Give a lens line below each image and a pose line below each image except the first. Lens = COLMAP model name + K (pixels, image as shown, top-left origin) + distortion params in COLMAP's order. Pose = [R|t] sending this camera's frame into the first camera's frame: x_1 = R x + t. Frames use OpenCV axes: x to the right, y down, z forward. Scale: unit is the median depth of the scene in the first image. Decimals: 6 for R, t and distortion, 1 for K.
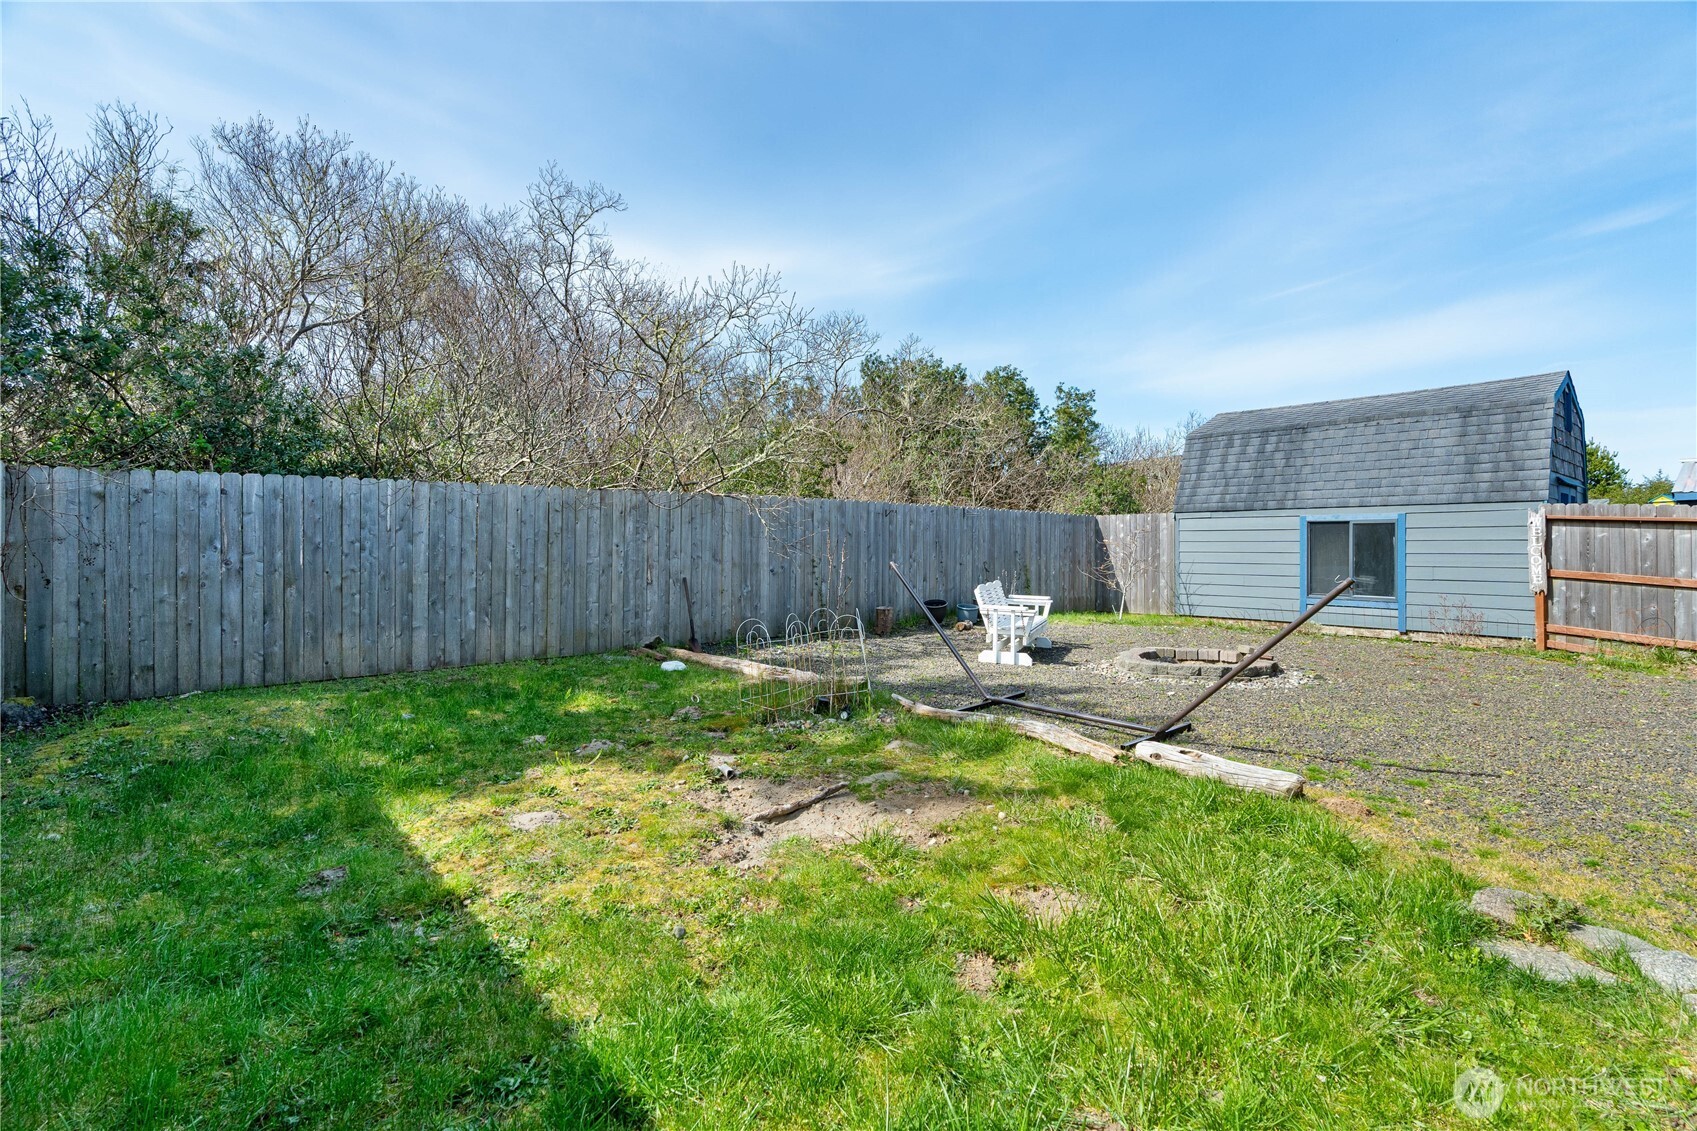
lens RADIAL K [[785.0, 0, 838.8], [0, 785.0, 561.5], [0, 0, 1]] dist [0.000259, 0.000233]
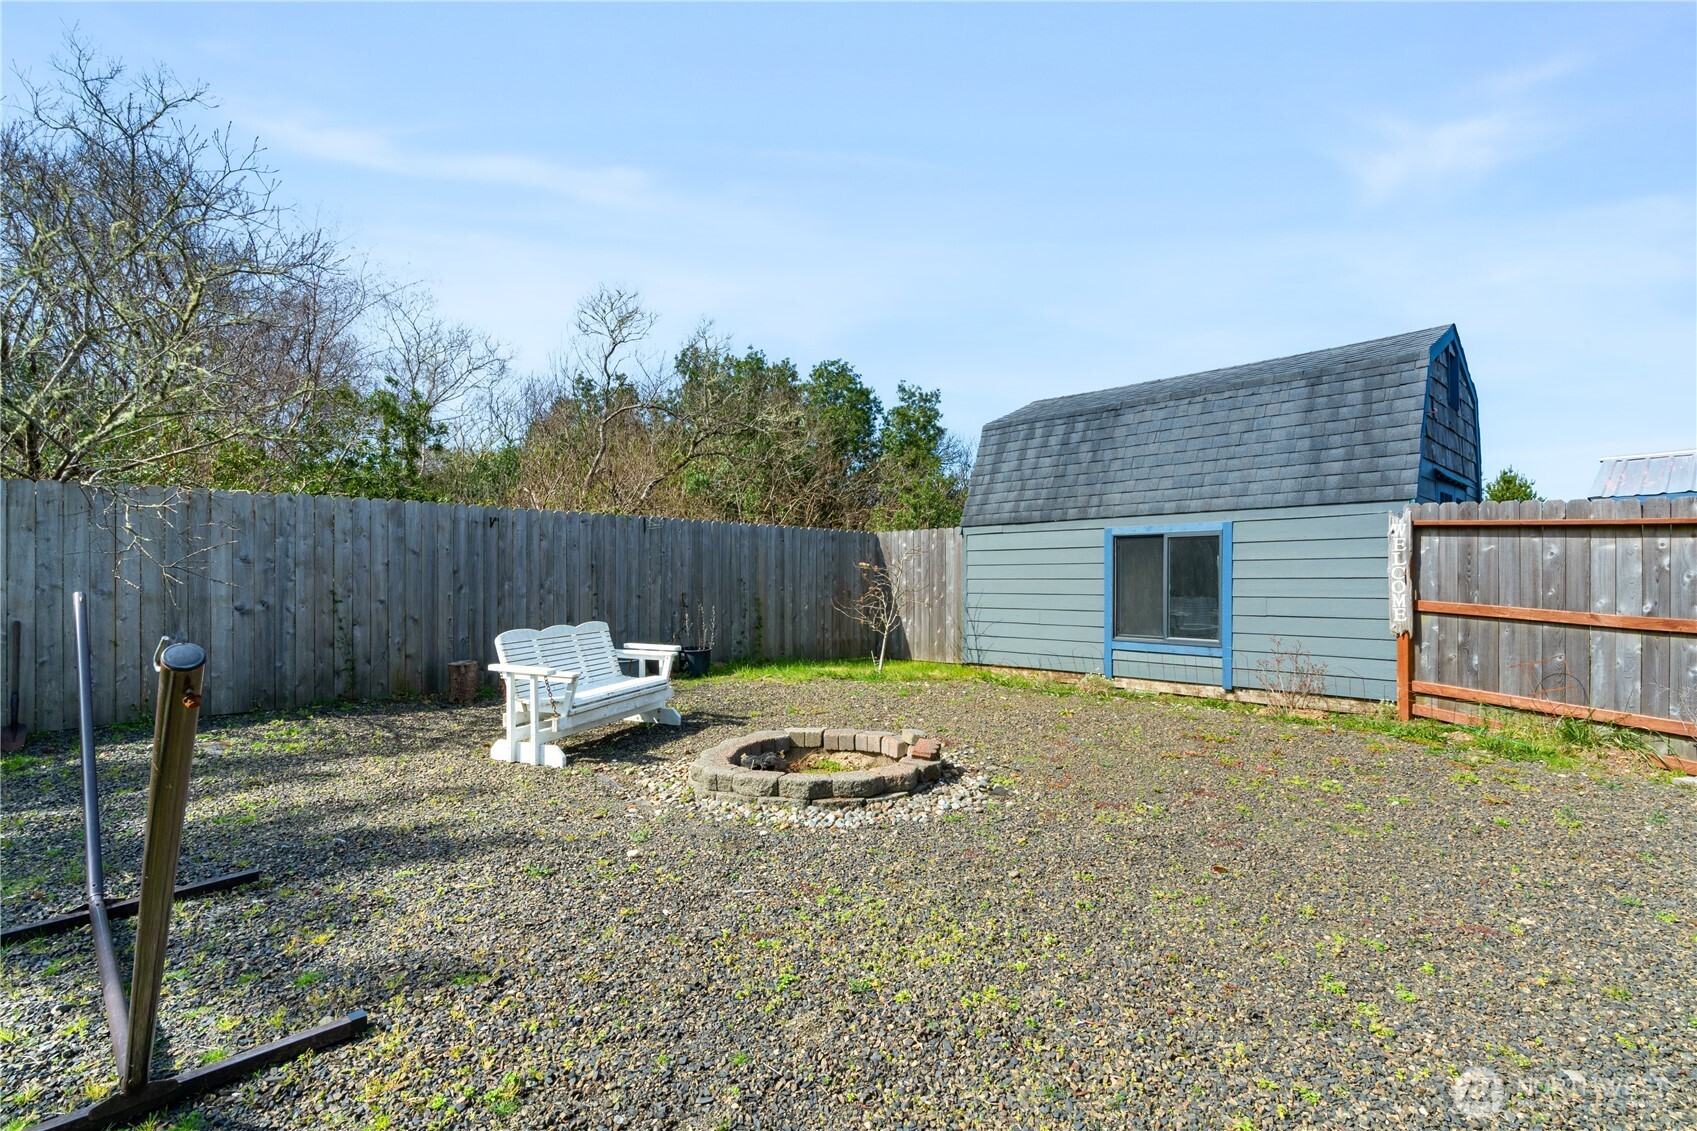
lens RADIAL K [[807.2, 0, 812.5], [0, 807.2, 609.1], [0, 0, 1]] dist [-0.005628, 0.000234]
pose [[0.998832, -0.005591, 0.047998, 0.307710], [0.004749, 0.999833, 0.017642, 0.002594], [-0.048089, -0.017394, 0.998692, 0.290485]]
